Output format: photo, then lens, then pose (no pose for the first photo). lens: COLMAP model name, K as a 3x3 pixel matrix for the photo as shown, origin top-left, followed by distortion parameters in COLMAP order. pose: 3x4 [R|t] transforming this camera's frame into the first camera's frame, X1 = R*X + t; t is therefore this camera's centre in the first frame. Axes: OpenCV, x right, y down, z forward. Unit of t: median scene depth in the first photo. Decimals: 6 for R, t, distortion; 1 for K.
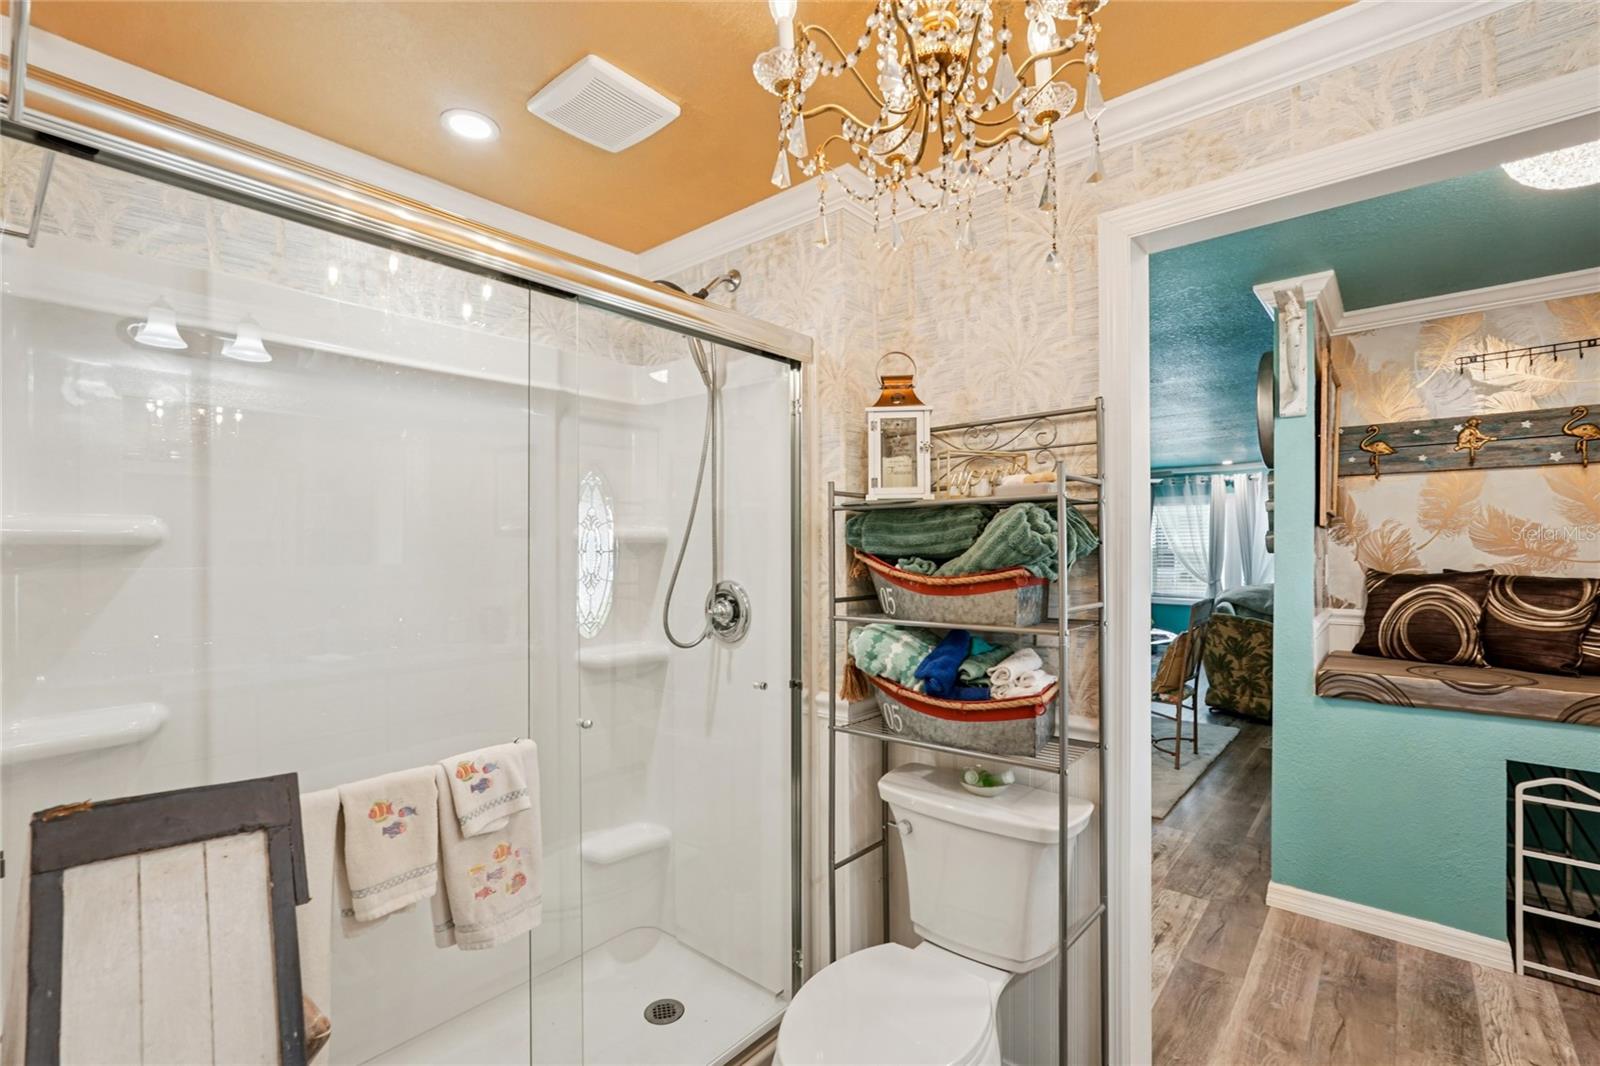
lens RADIAL K [[721.7, 0, 794.9], [0, 721.7, 544.9], [0, 0, 1]] dist [-0.012962, 0.008006]
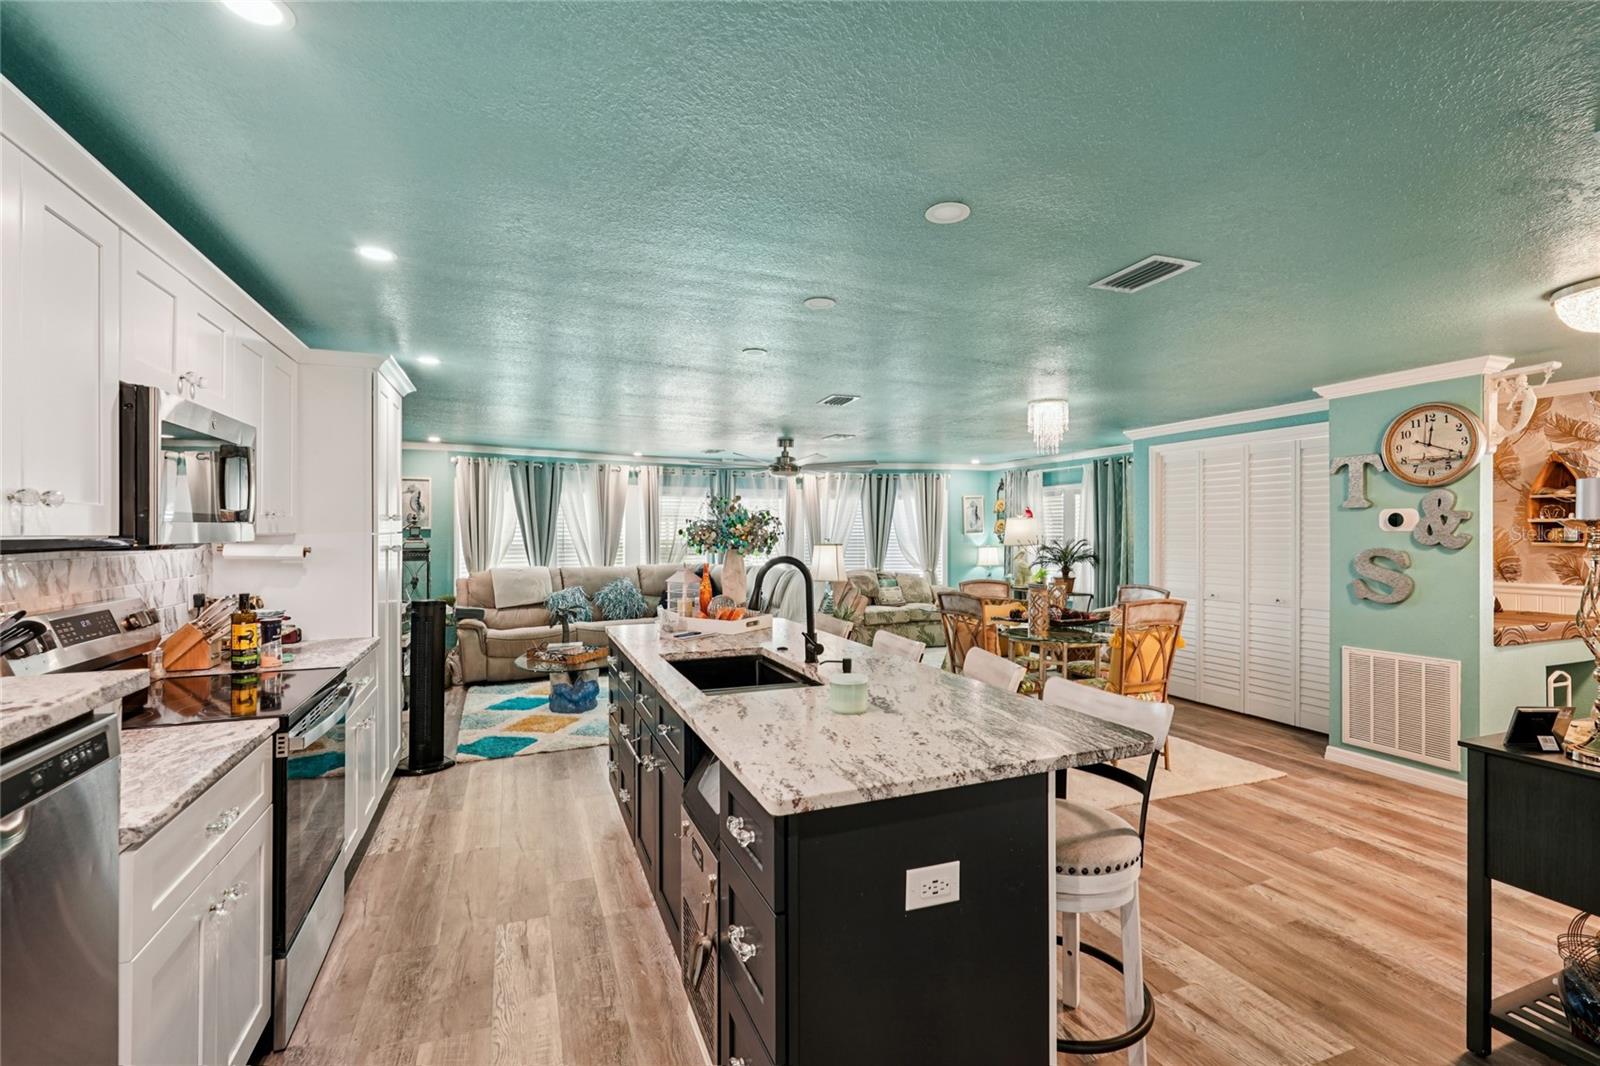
lens RADIAL K [[721.7, 0, 802.5], [0, 721.7, 528.6], [0, 0, 1]] dist [-0.012962, 0.008006]
pose [[0.449954, 0.008324, 0.893013, -1.374157], [-0.001384, 0.999962, -0.008623, -0.010190], [-0.893051, 0.002644, 0.449948, 1.850388]]
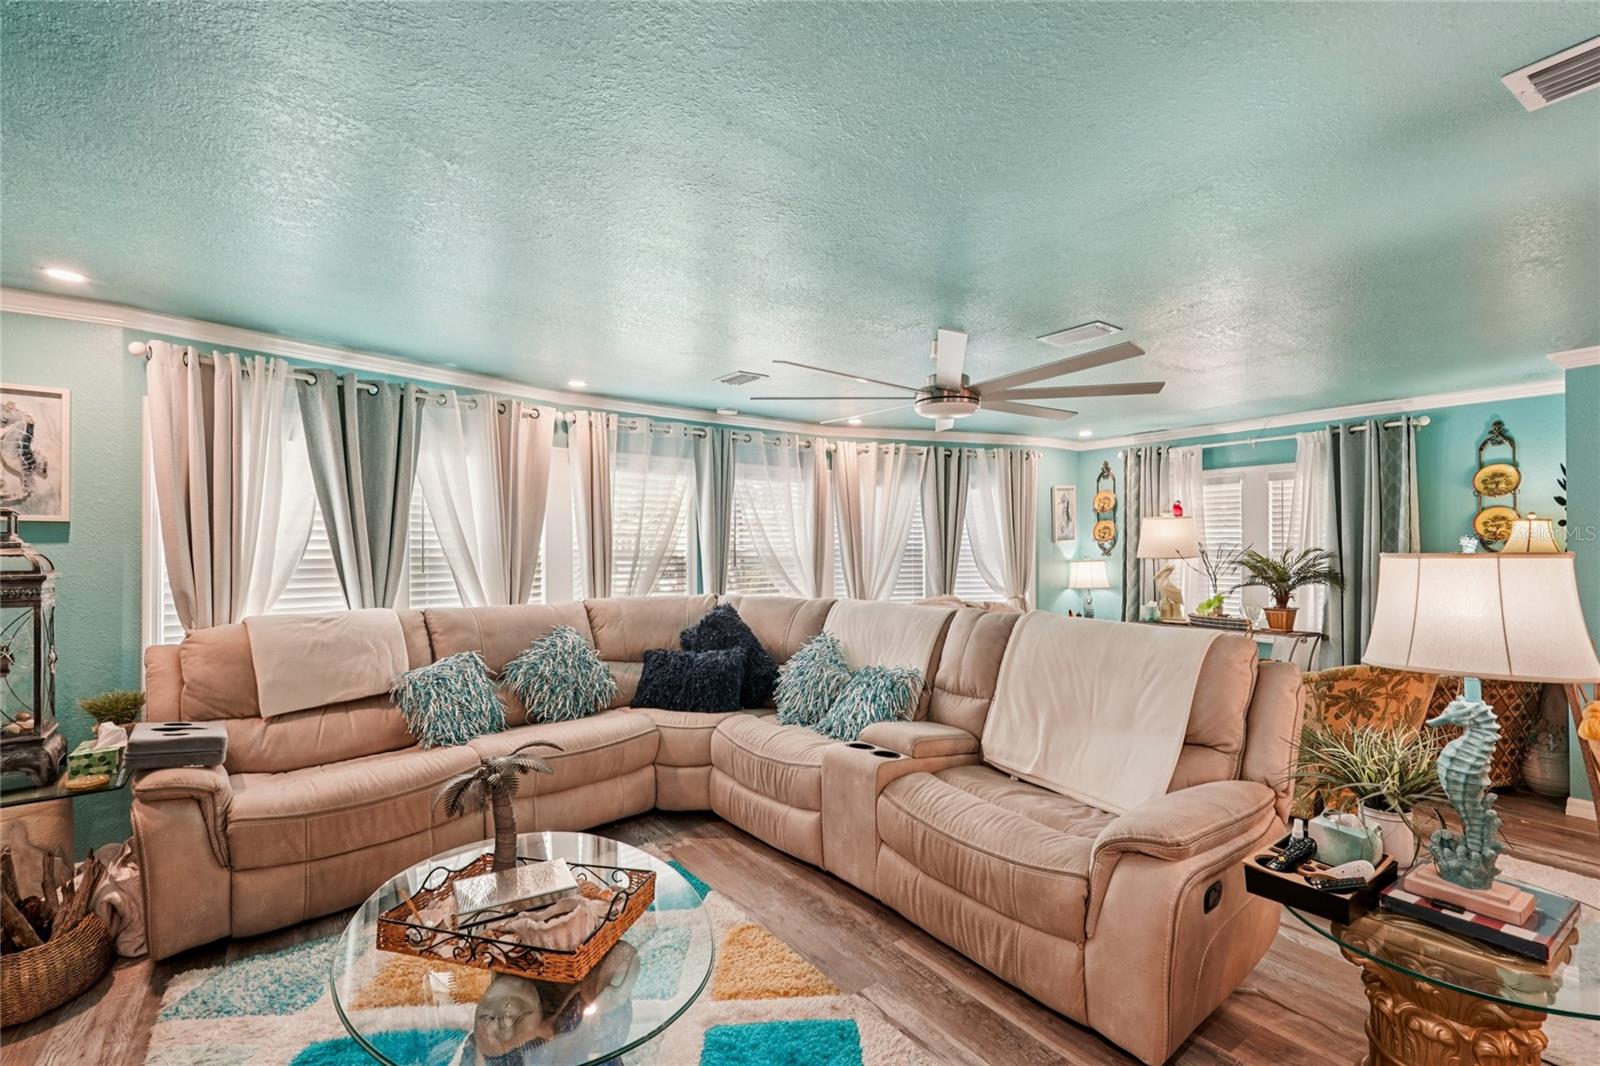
lens RADIAL K [[721.7, 0, 802.8], [0, 721.7, 543.2], [0, 0, 1]] dist [-0.012962, 0.008006]
pose [[0.223518, 0.008311, 0.974664, -0.208113], [-0.000737, 0.999965, -0.008358, 0.012521], [-0.974699, 0.001150, 0.223516, 3.224453]]
